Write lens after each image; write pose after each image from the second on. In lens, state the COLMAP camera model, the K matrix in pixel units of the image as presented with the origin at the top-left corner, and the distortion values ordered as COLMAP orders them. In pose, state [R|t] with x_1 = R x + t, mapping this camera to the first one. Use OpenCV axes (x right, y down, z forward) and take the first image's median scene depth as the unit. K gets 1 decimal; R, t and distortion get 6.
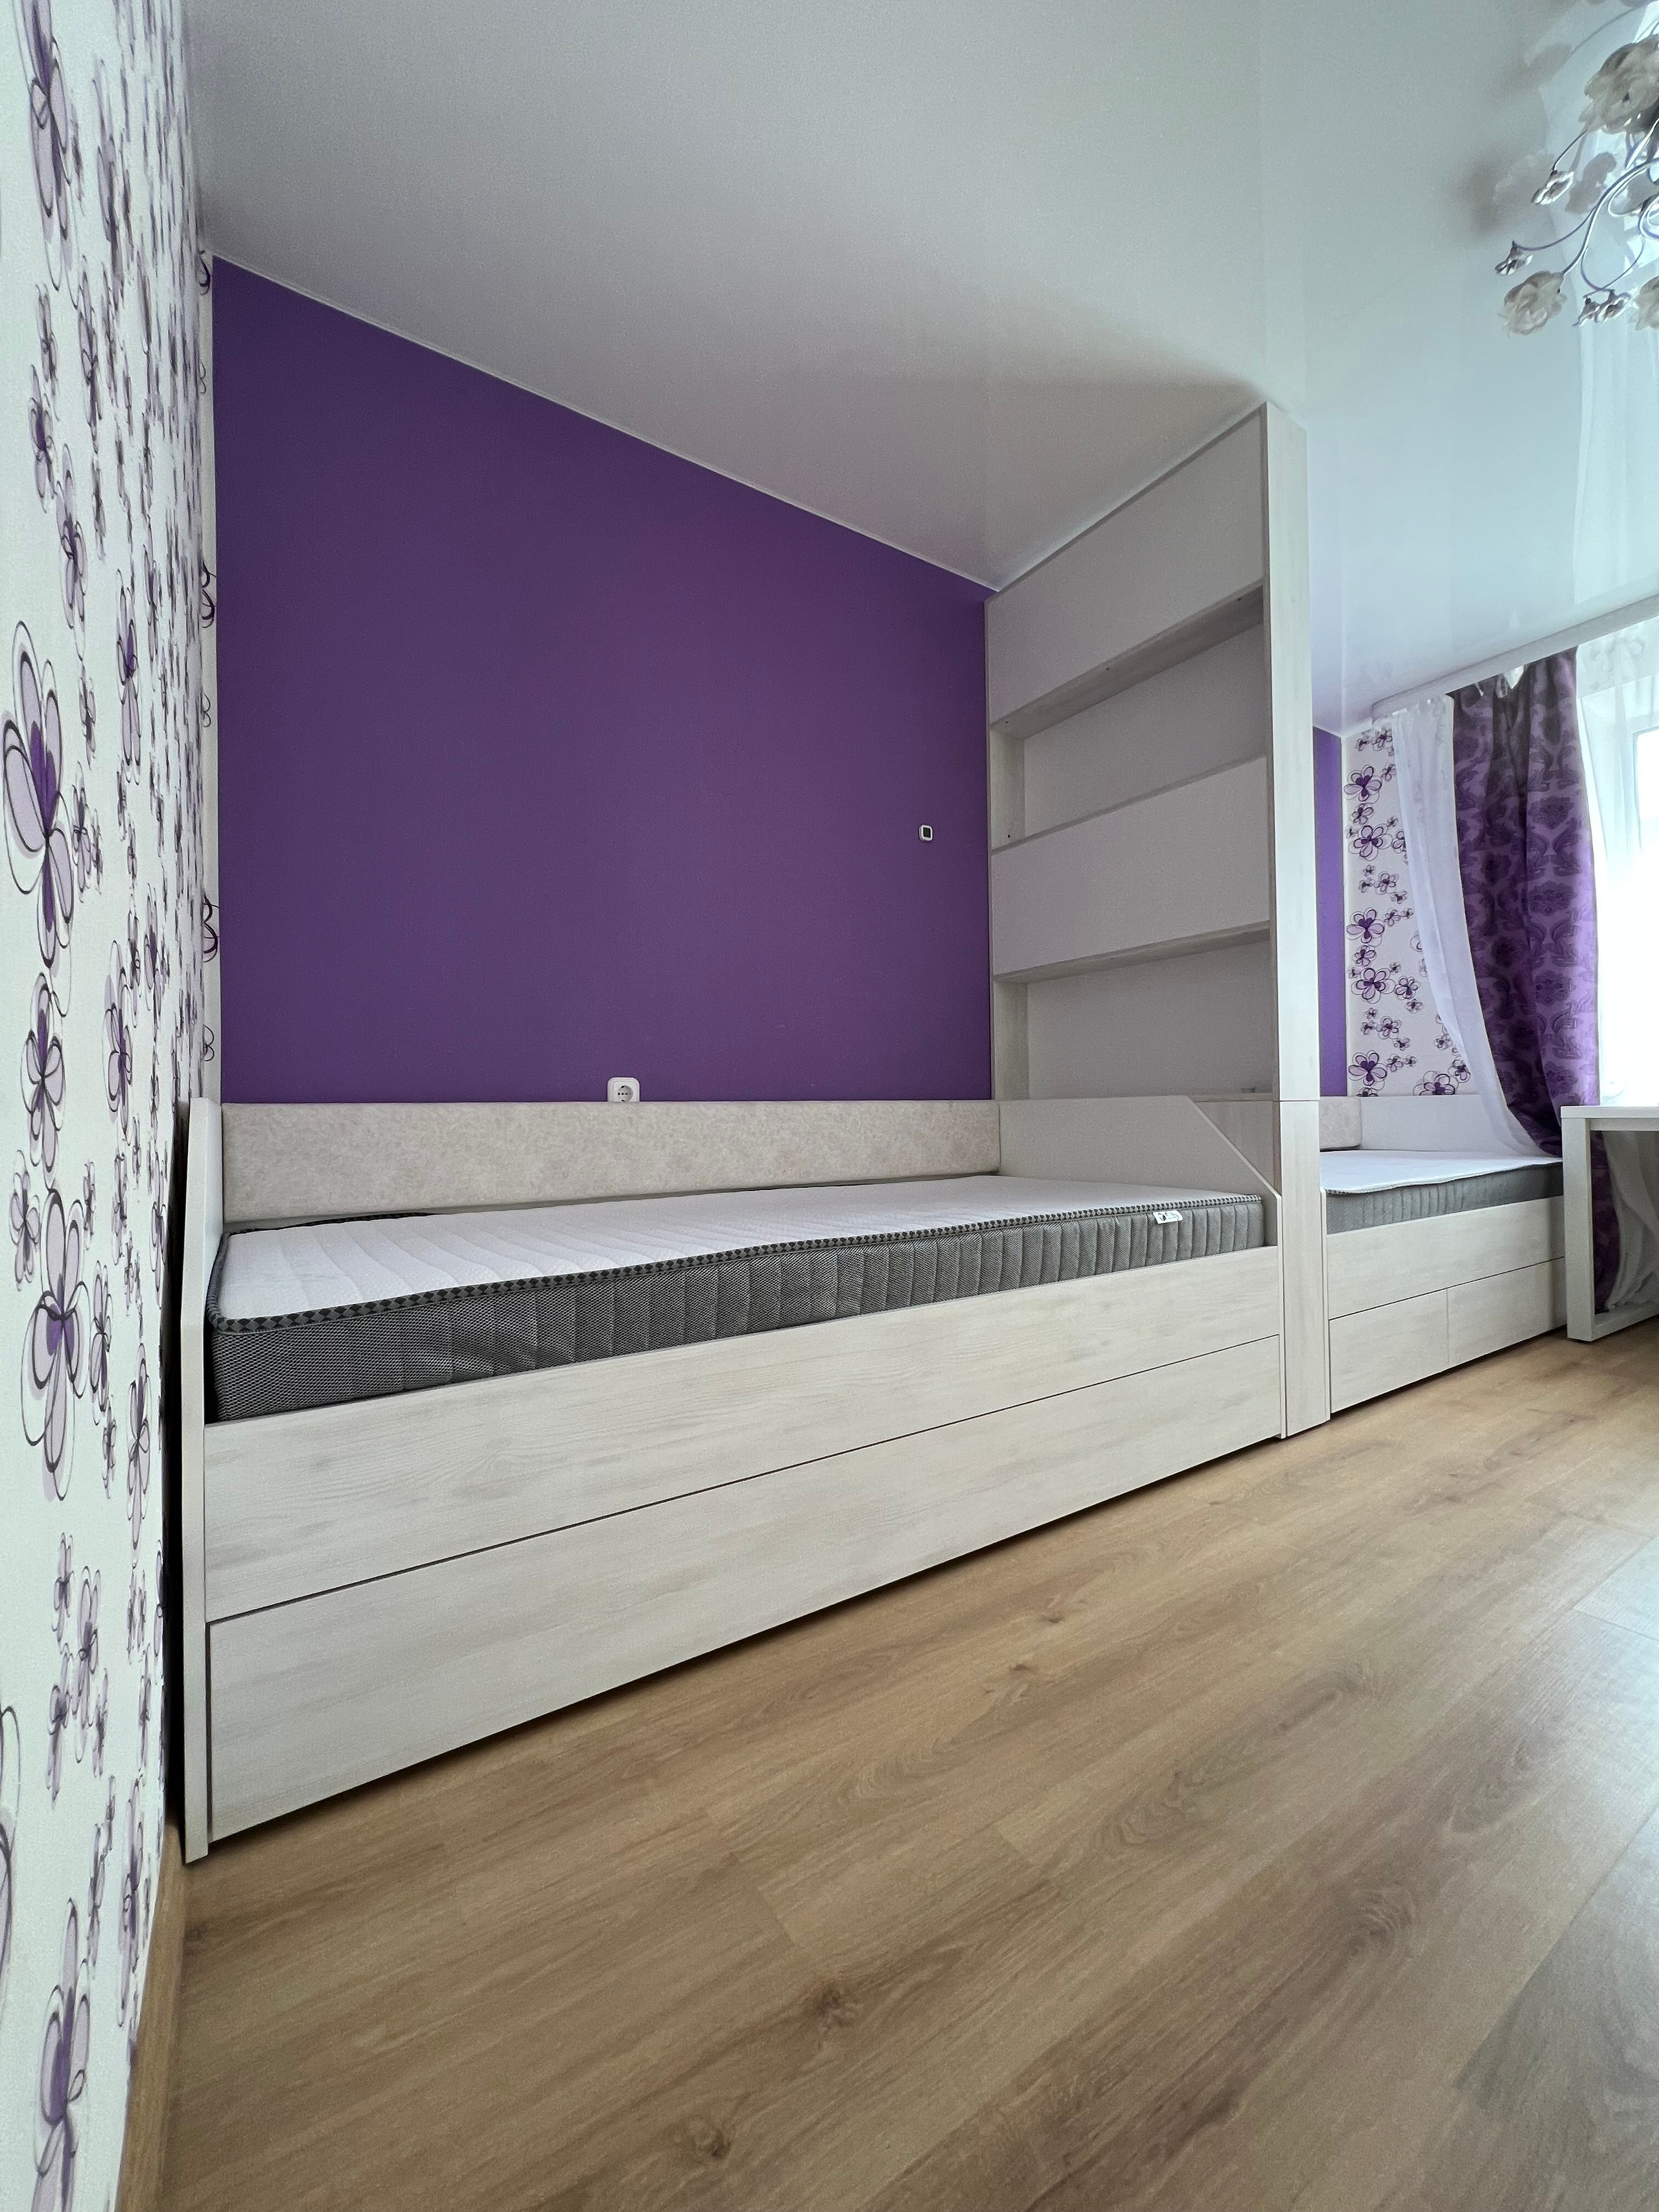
lens RADIAL K [[886.6, 0, 811.2], [0, 886.6, 1099.3], [0, 0, 1]] dist [0.006879, -0.000317]
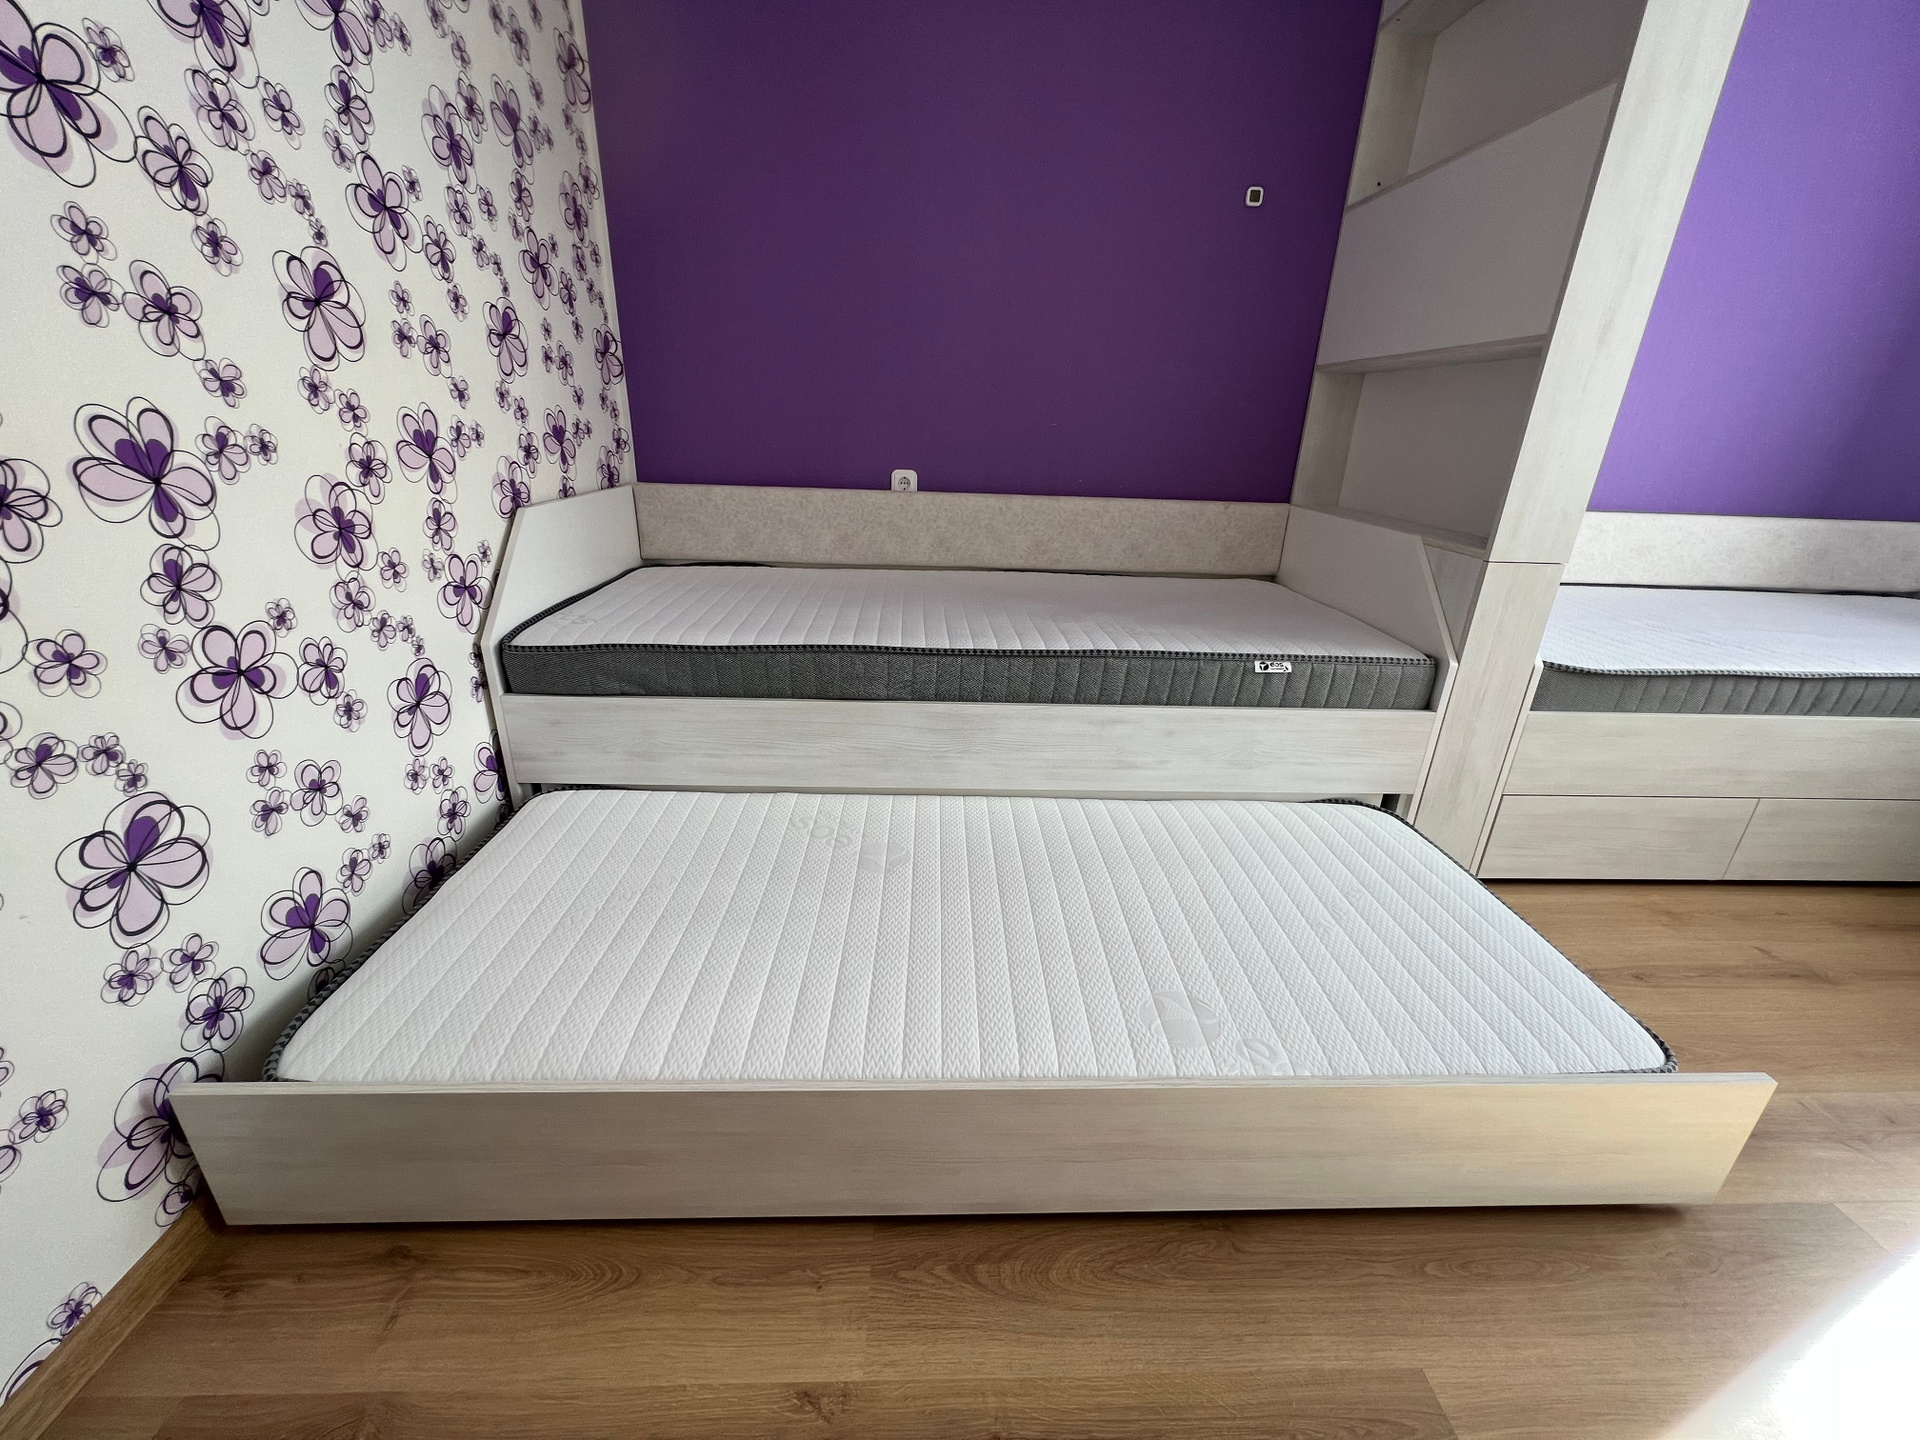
lens RADIAL K [[769.6, 0, 952.6], [0, 769.6, 710.2], [0, 0, 1]] dist [0.006879, -0.000317]
pose [[0.855750, 0.224324, -0.466230, 0.481782], [-0.036627, 0.925125, 0.377891, -0.139025], [0.516092, -0.306304, 0.799892, 0.065205]]
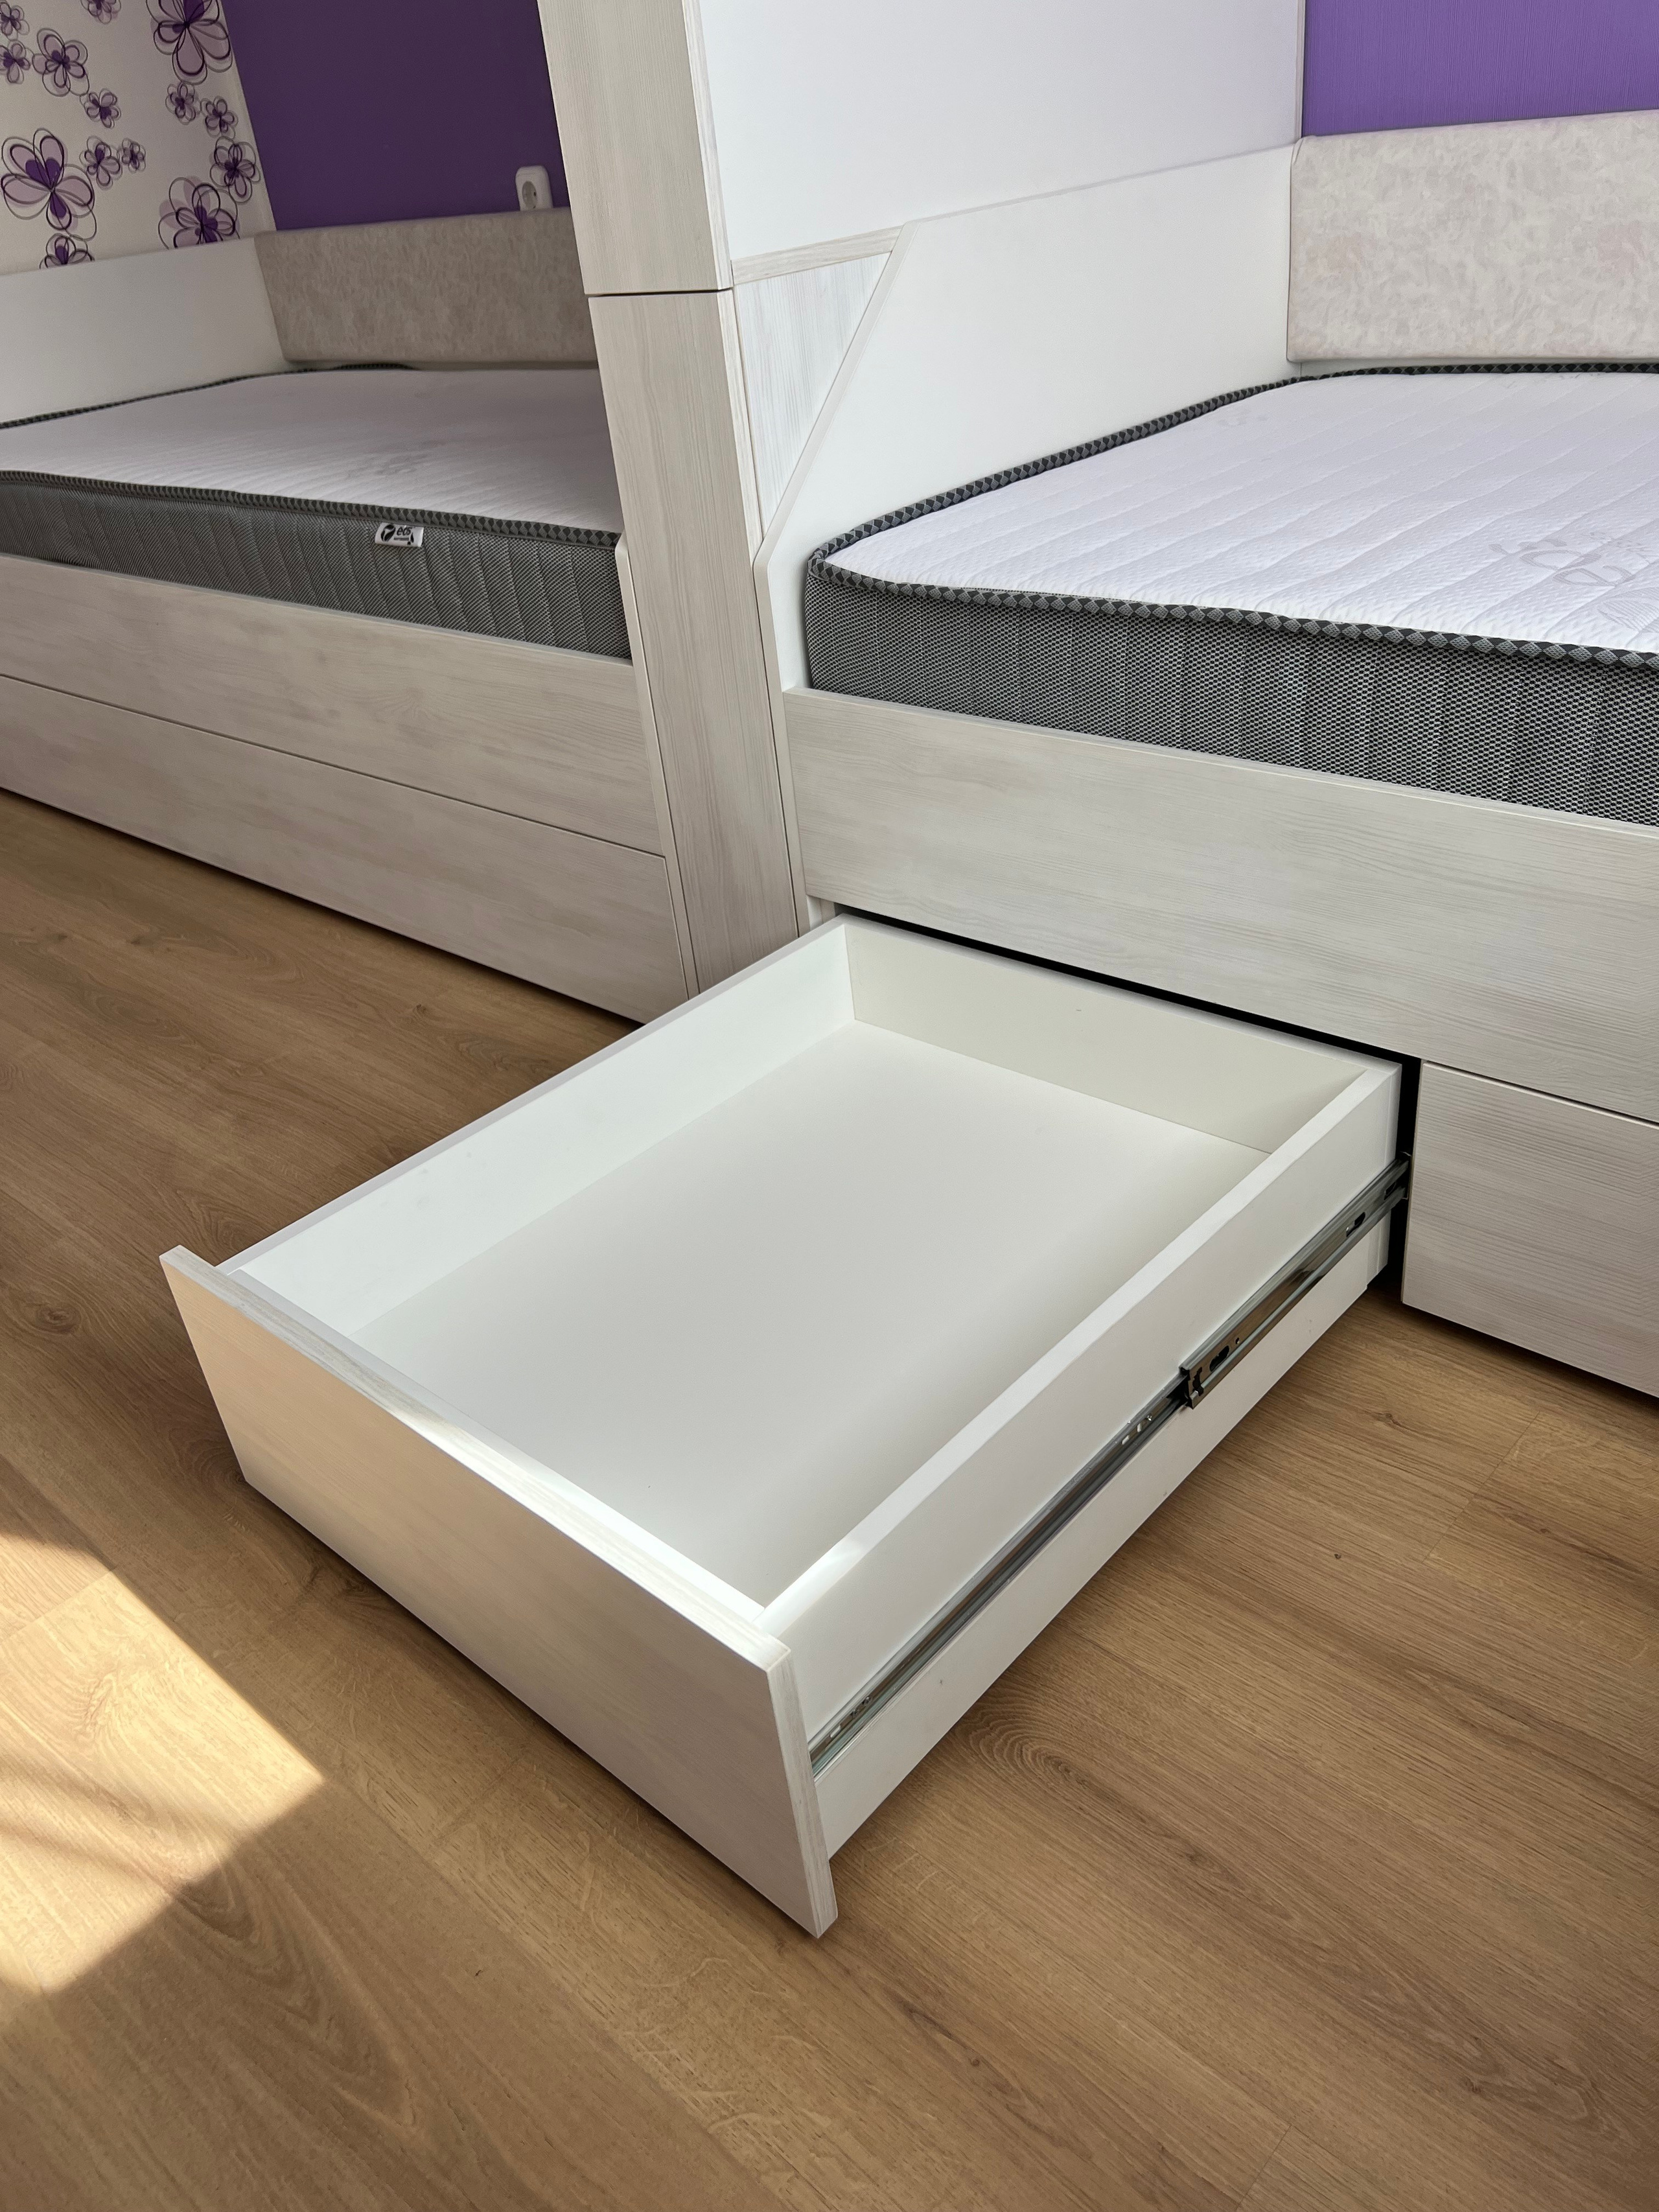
lens RADIAL K [[1665.8, 0, 833.2], [0, 1665.8, 1119.0], [0, 0, 1]] dist [-0.006042, -0.009716]
pose [[0.260185, 0.492085, -0.830756, 1.383178], [0.109427, 0.839818, 0.531725, -0.070575], [0.959338, -0.229254, 0.164661, 0.949344]]
